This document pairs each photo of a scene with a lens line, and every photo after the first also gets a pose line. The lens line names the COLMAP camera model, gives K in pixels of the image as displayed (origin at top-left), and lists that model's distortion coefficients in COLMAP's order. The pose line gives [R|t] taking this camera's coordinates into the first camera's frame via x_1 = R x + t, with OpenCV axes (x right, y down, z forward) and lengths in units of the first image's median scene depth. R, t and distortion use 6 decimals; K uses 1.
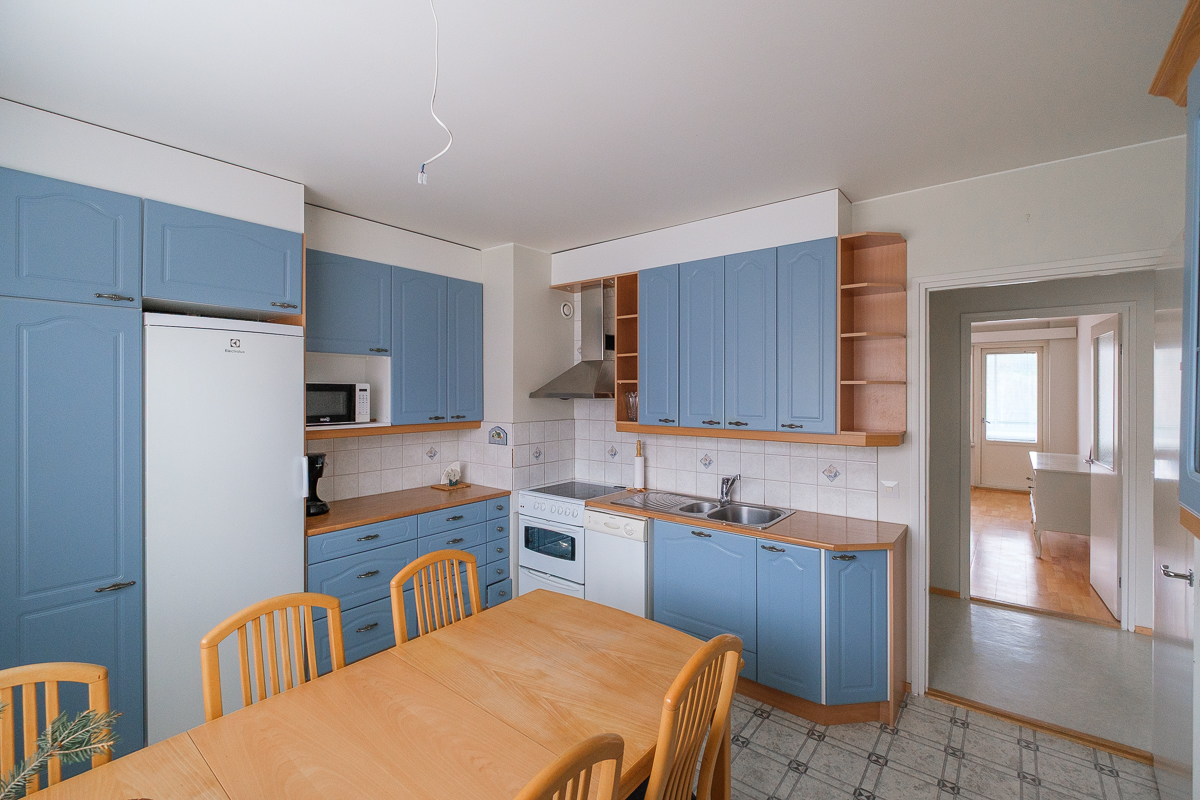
lens RADIAL K [[513.4, 0, 605.5], [0, 513.4, 401.1], [0, 0, 1]] dist [0.000485, -0.003613]
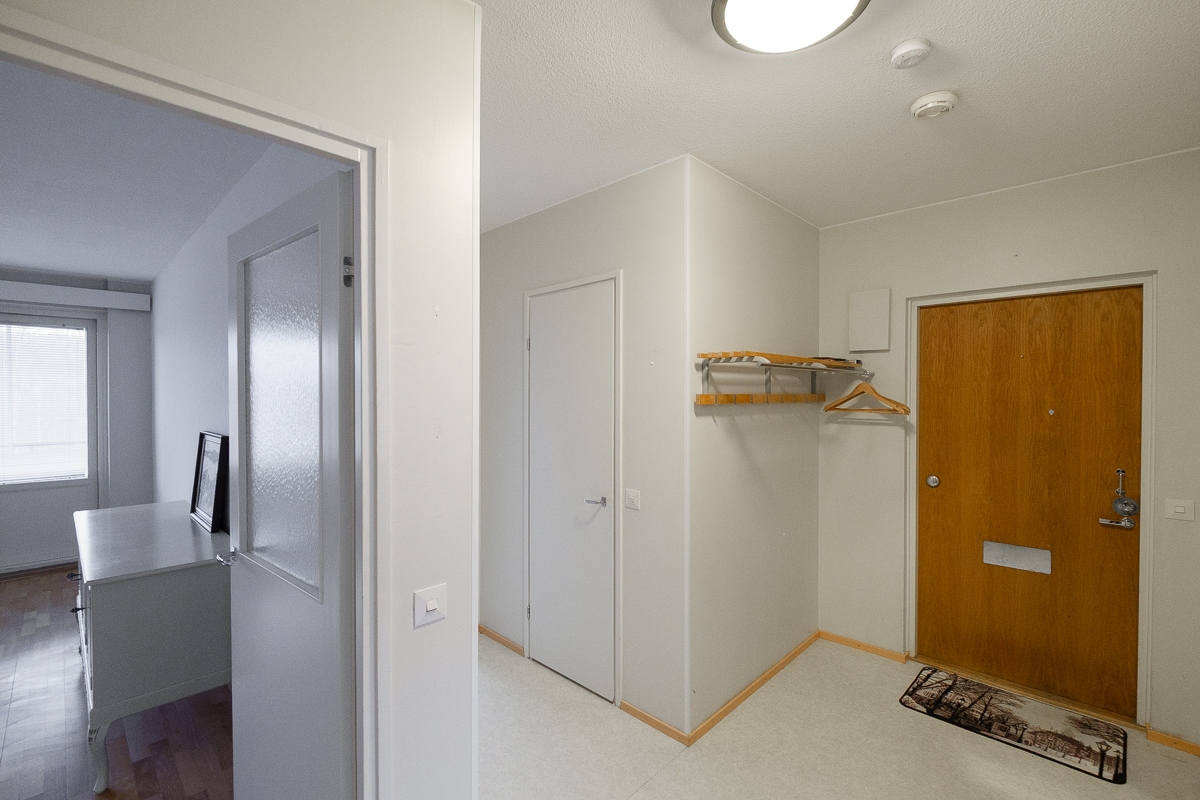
lens RADIAL K [[513.4, 0, 605.5], [0, 513.4, 401.1], [0, 0, 1]] dist [0.000485, -0.003613]
pose [[0.074961, -0.002878, 0.997182, 0.289287], [0.009600, 0.999952, 0.002164, -0.003326], [-0.997140, 0.009410, 0.074985, 0.348548]]
